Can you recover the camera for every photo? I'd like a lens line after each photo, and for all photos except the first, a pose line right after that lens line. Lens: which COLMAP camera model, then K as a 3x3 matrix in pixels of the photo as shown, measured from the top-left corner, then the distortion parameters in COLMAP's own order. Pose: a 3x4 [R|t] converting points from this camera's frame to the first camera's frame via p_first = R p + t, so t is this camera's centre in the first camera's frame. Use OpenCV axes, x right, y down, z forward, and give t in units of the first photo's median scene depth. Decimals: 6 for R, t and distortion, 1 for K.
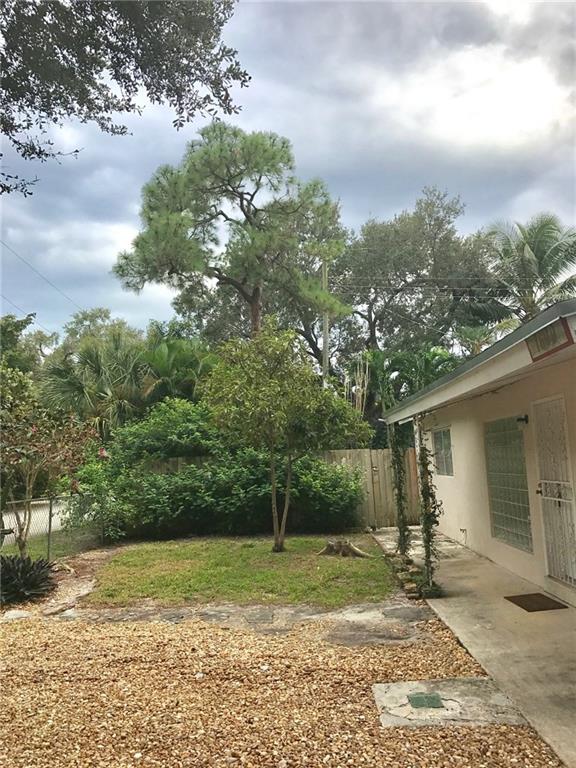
lens RADIAL K [[630.2, 0, 291.4], [0, 630.2, 382.0], [0, 0, 1]] dist [0.005598, -0.001211]
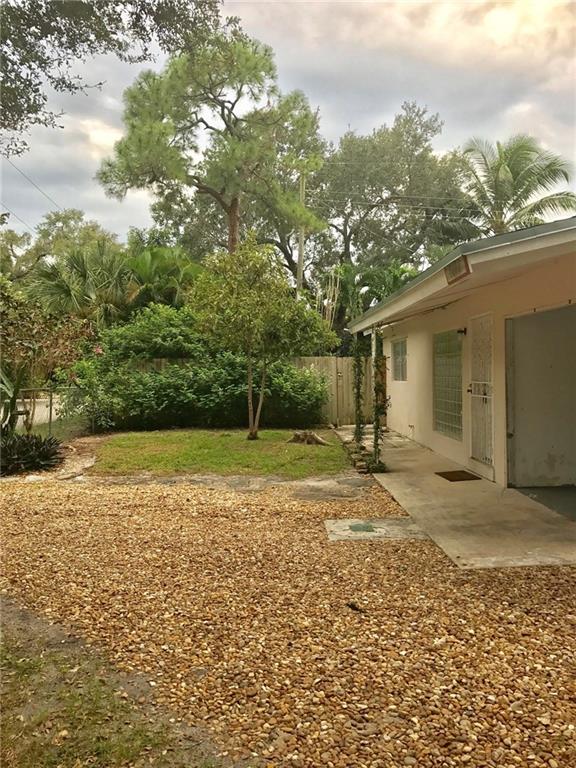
lens RADIAL K [[627.6, 0, 288.0], [0, 627.6, 384.0], [0, 0, 1]] dist [0.011333, -0.002542]
pose [[0.998610, 0.031308, 0.042410, -0.005809], [-0.037037, 0.989199, 0.141824, 0.000743], [-0.037512, -0.143198, 0.988983, -0.102827]]
